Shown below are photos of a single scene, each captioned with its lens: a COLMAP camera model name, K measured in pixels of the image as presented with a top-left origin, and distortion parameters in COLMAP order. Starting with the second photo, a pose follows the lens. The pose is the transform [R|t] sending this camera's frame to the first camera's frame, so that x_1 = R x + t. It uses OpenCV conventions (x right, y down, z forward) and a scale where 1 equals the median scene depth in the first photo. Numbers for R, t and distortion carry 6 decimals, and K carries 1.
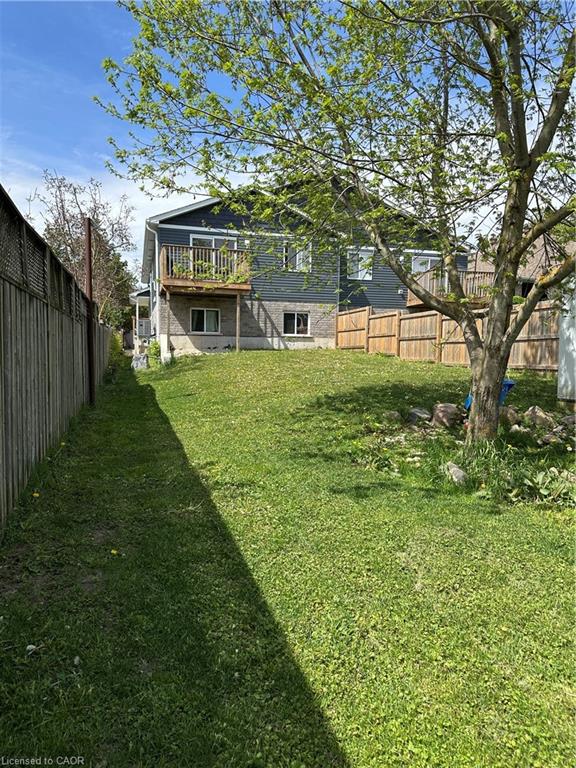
lens RADIAL K [[513.9, 0, 288.0], [0, 513.9, 384.0], [0, 0, 1]] dist [0.098067, -0.146808]
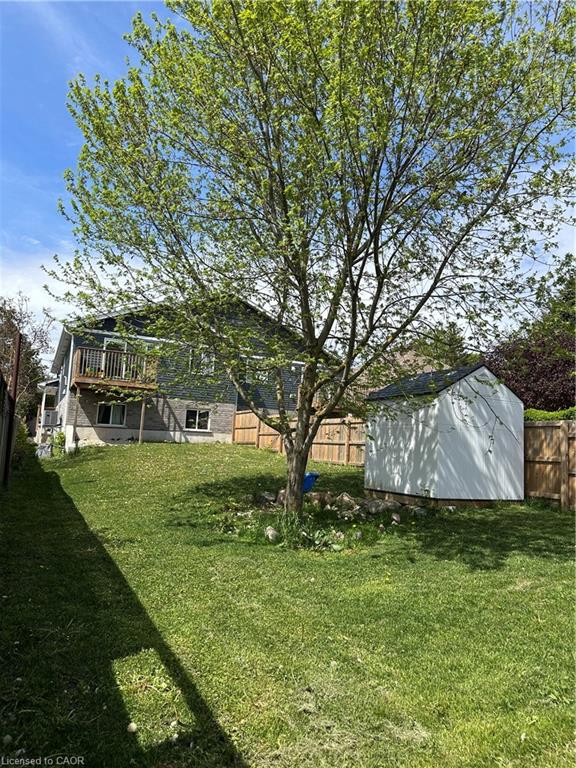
lens RADIAL K [[513.9, 0, 288.0], [0, 513.9, 384.0], [0, 0, 1]] dist [0.098067, -0.146808]
pose [[0.984679, 0.057051, 0.164780, 0.025319], [-0.026769, 0.983219, -0.180453, 0.003255], [-0.172310, 0.173278, 0.969682, -0.157377]]
